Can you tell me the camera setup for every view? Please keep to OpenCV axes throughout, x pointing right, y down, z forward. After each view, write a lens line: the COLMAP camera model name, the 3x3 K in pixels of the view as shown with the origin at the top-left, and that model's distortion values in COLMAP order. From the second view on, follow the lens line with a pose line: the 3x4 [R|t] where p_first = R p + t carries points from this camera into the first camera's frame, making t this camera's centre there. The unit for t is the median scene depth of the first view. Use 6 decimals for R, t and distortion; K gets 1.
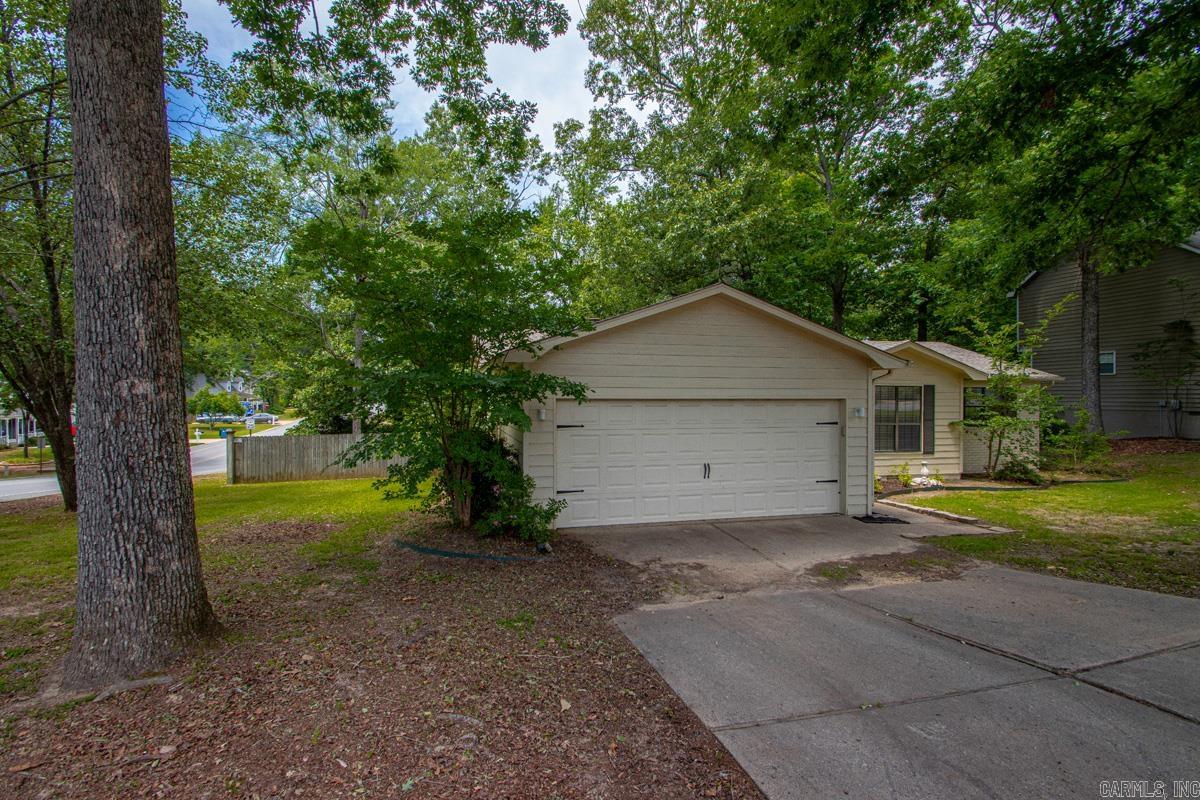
lens RADIAL K [[570.2, 0, 620.9], [0, 570.2, 390.5], [0, 0, 1]] dist [0.007574, -0.011882]
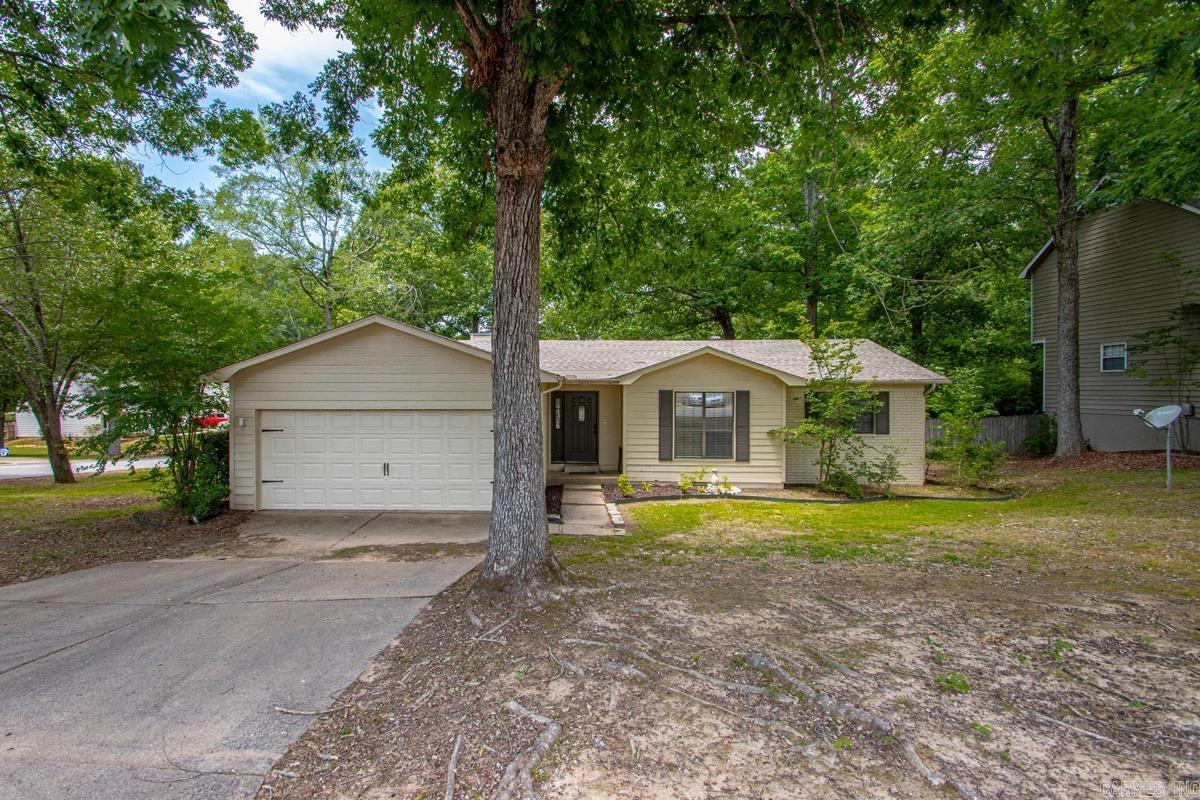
lens RADIAL K [[570.2, 0, 596.8], [0, 570.2, 410.0], [0, 0, 1]] dist [0.007574, -0.011882]
pose [[0.960238, -0.004439, -0.279147, 0.571315], [0.011745, 0.999631, 0.024505, -0.003607], [0.278935, -0.026809, 0.959936, -0.003183]]
